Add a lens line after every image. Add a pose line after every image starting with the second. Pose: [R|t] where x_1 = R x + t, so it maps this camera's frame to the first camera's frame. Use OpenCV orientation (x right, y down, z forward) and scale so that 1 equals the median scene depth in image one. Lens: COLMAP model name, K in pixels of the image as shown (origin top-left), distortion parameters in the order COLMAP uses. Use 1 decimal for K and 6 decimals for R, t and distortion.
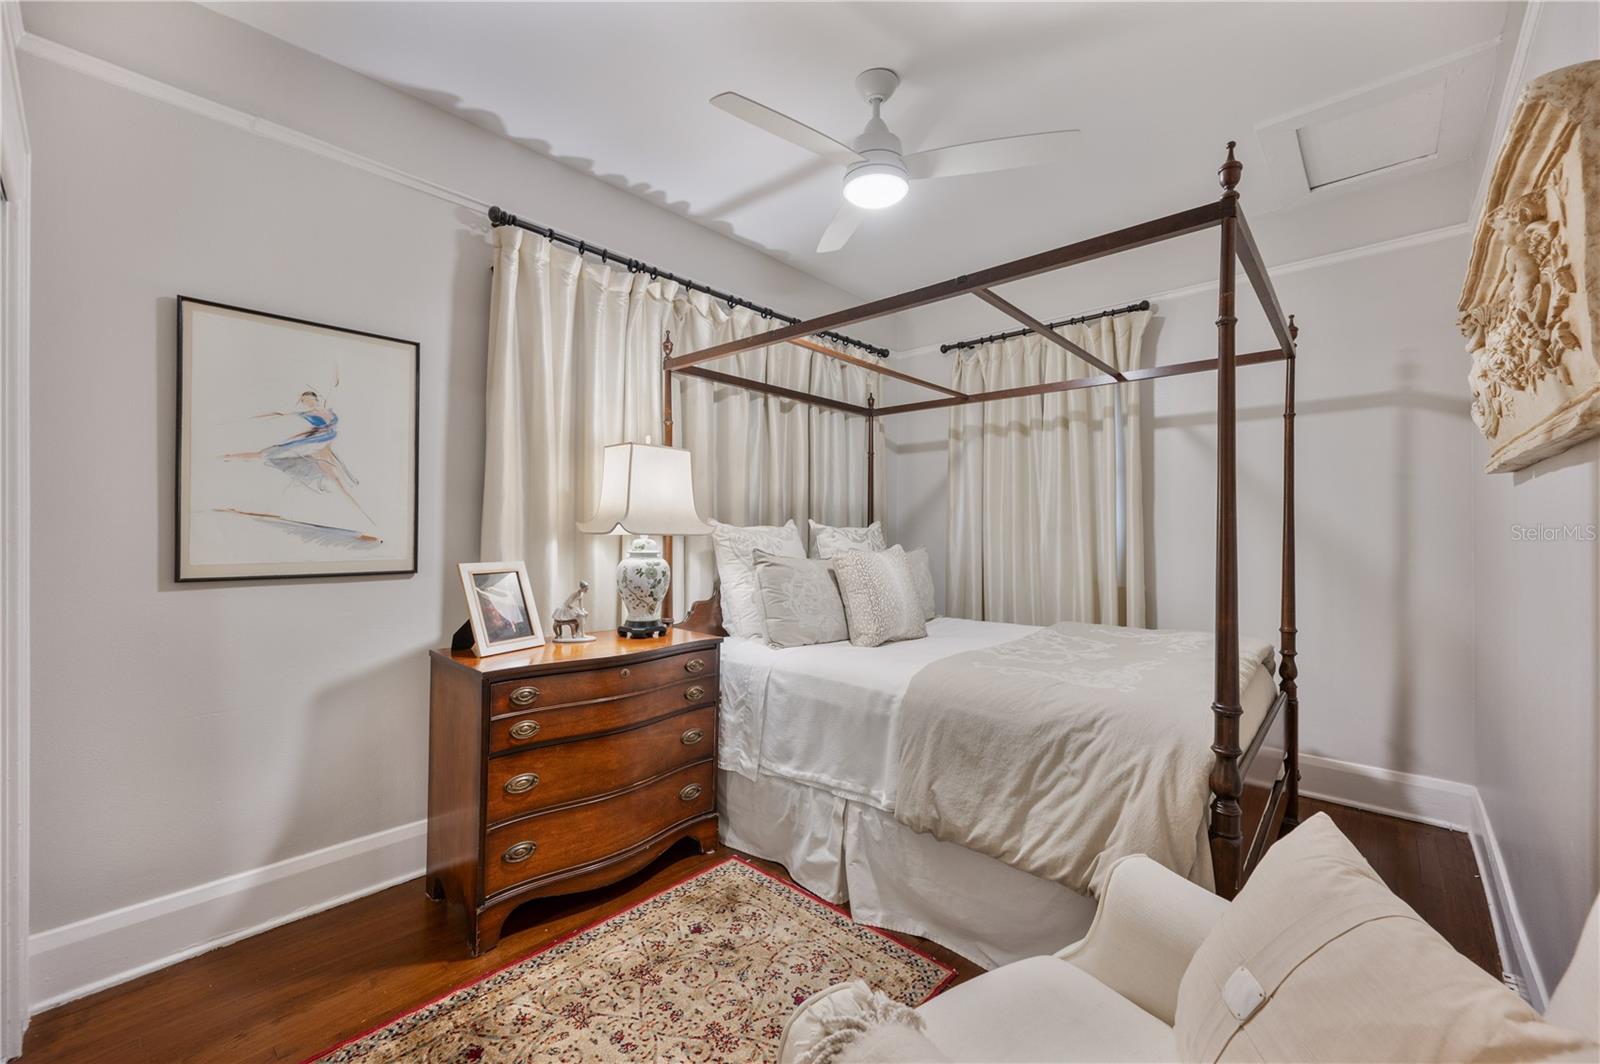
lens RADIAL K [[651.1, 0, 797.6], [0, 651.1, 533.5], [0, 0, 1]] dist [0.001771, -0.000473]
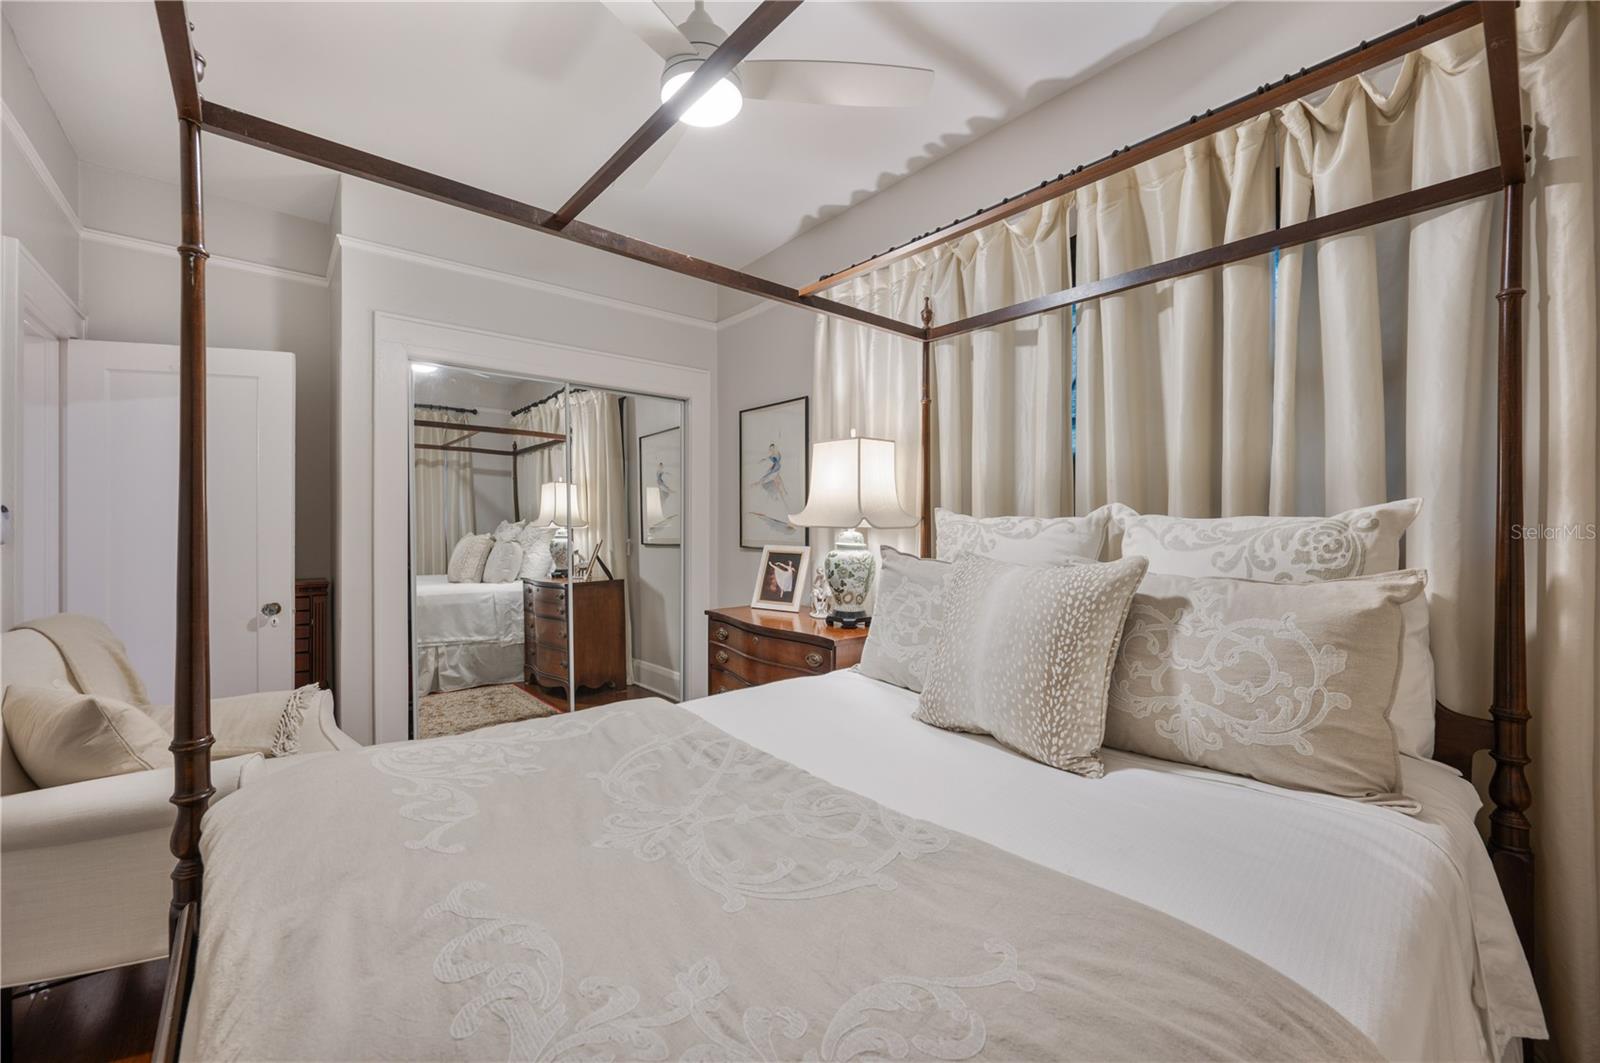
lens RADIAL K [[651.1, 0, 800.1], [0, 651.1, 523.5], [0, 0, 1]] dist [0.001771, -0.000473]
pose [[-0.135469, 0.013202, -0.990694, 0.922210], [0.011694, 0.999863, 0.011725, -0.019851], [0.990713, -0.009997, -0.135605, 1.220202]]
